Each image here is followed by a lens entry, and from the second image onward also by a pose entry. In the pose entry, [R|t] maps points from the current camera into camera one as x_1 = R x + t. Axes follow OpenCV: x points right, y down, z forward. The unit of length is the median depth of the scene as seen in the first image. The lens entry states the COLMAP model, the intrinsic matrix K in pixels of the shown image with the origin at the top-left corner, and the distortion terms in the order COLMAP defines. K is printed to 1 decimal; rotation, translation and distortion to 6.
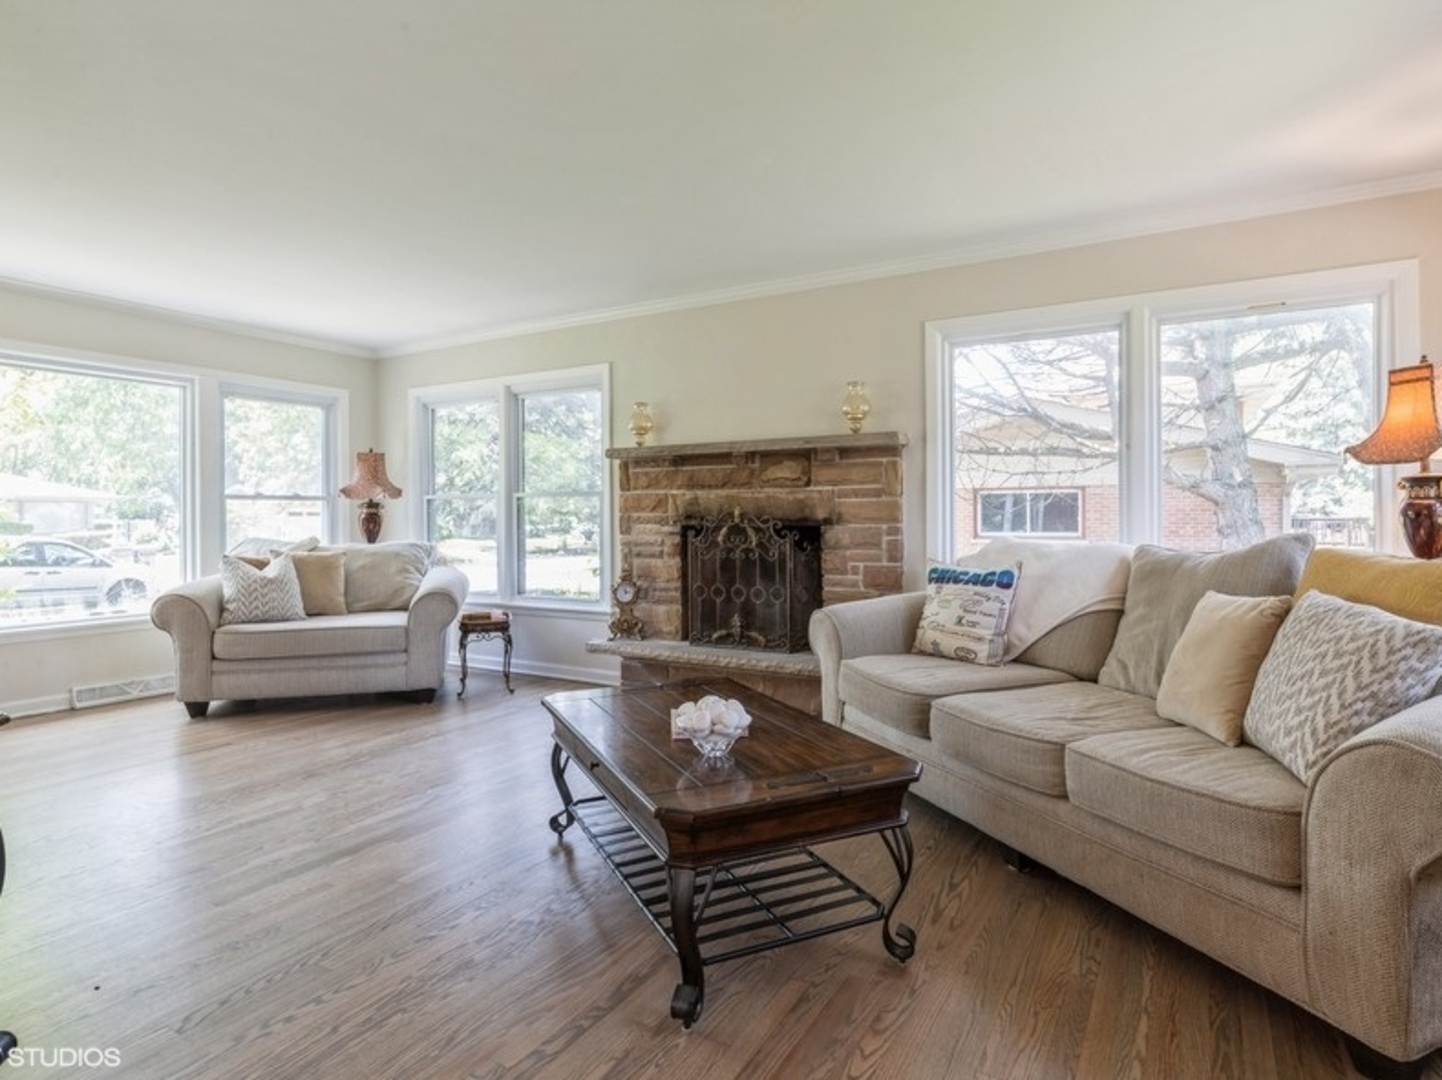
lens RADIAL K [[810.9, 0, 721.9], [0, 810.9, 524.2], [0, 0, 1]] dist [0.000894, -0.000032]
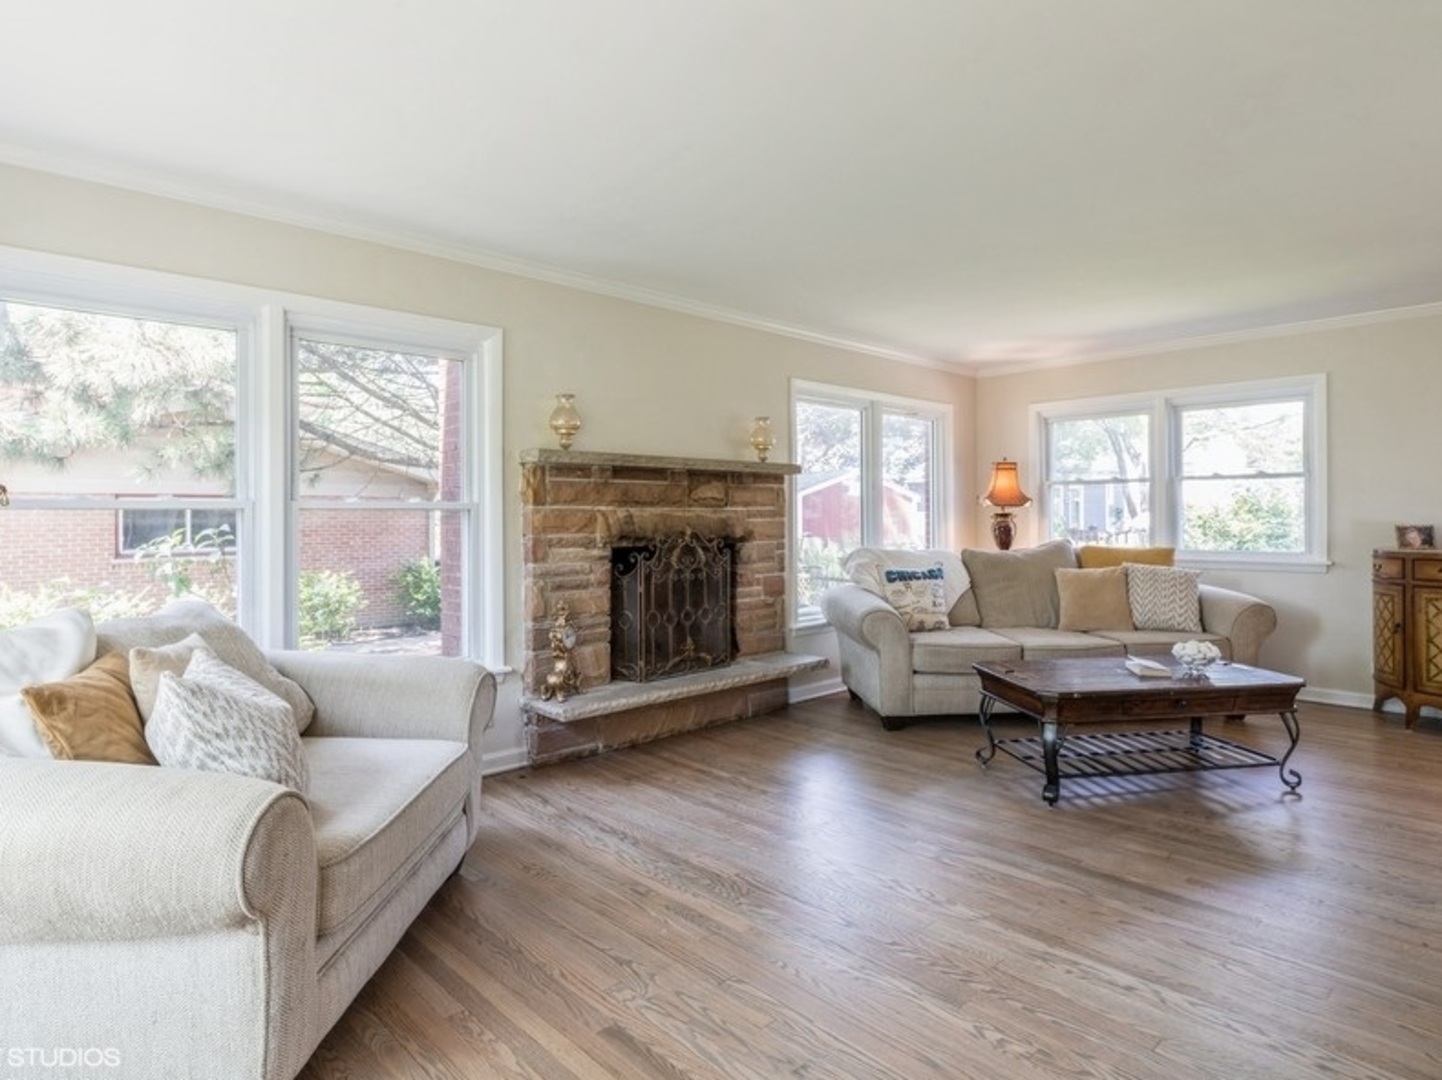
lens RADIAL K [[820.2, 0, 730.5], [0, 820.2, 541.1], [0, 0, 1]] dist [-0.005143, -0.001722]
pose [[0.265430, -0.024312, 0.963823, -0.889537], [0.014110, 0.999673, 0.021331, -0.023364], [-0.964027, 0.007937, 0.265687, 0.680578]]
